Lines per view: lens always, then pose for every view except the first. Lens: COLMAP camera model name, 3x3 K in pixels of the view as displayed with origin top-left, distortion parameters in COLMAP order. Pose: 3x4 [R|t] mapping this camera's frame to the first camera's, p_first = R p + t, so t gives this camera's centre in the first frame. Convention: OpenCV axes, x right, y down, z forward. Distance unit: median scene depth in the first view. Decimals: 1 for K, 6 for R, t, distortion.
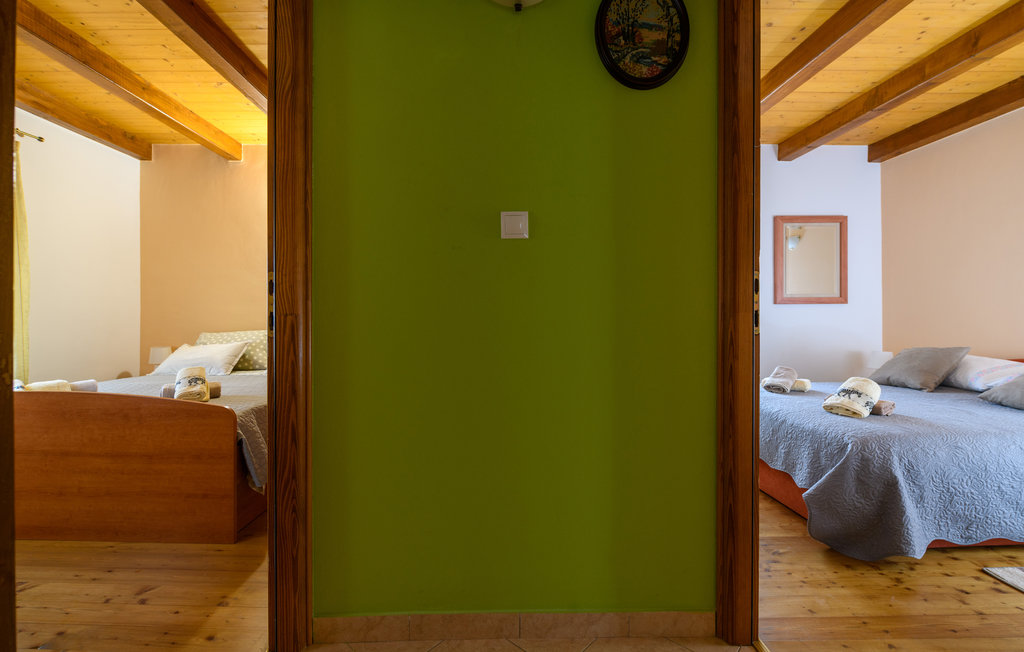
lens RADIAL K [[450.7, 0, 514.2], [0, 450.7, 319.5], [0, 0, 1]] dist [-0.001326, -0.001058]
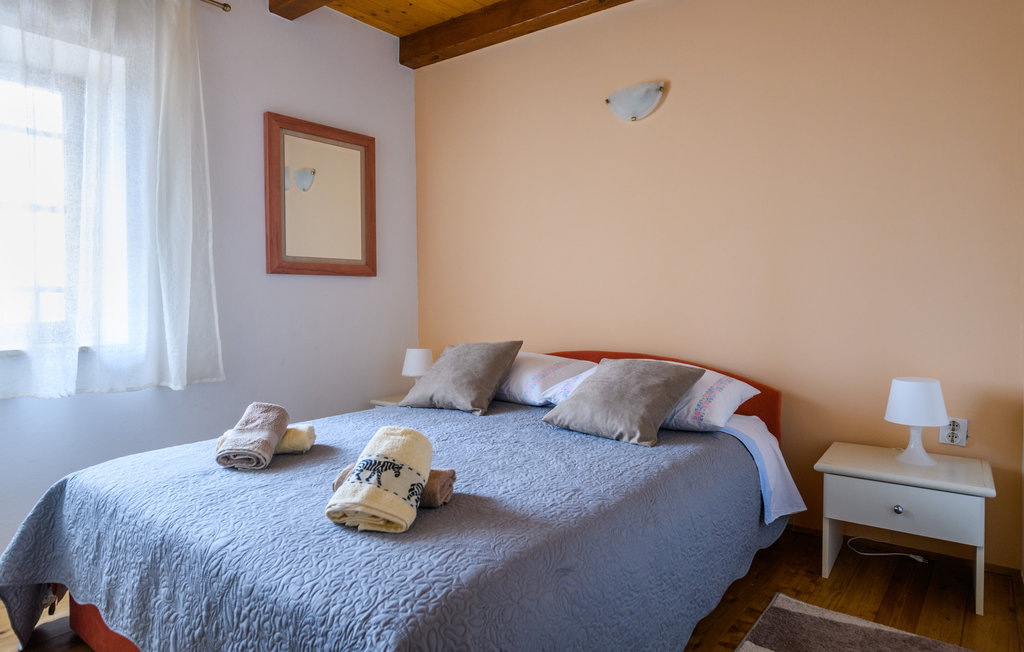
lens RADIAL K [[673.7, 0, 512.0], [0, 673.7, 326.0], [0, 0, 1]] dist [-0.008368, -0.001240]
pose [[0.672026, -0.029936, 0.739922, 0.242116], [0.003624, 0.999304, 0.037139, 0.000186], [-0.740518, -0.022277, 0.671667, 0.322152]]
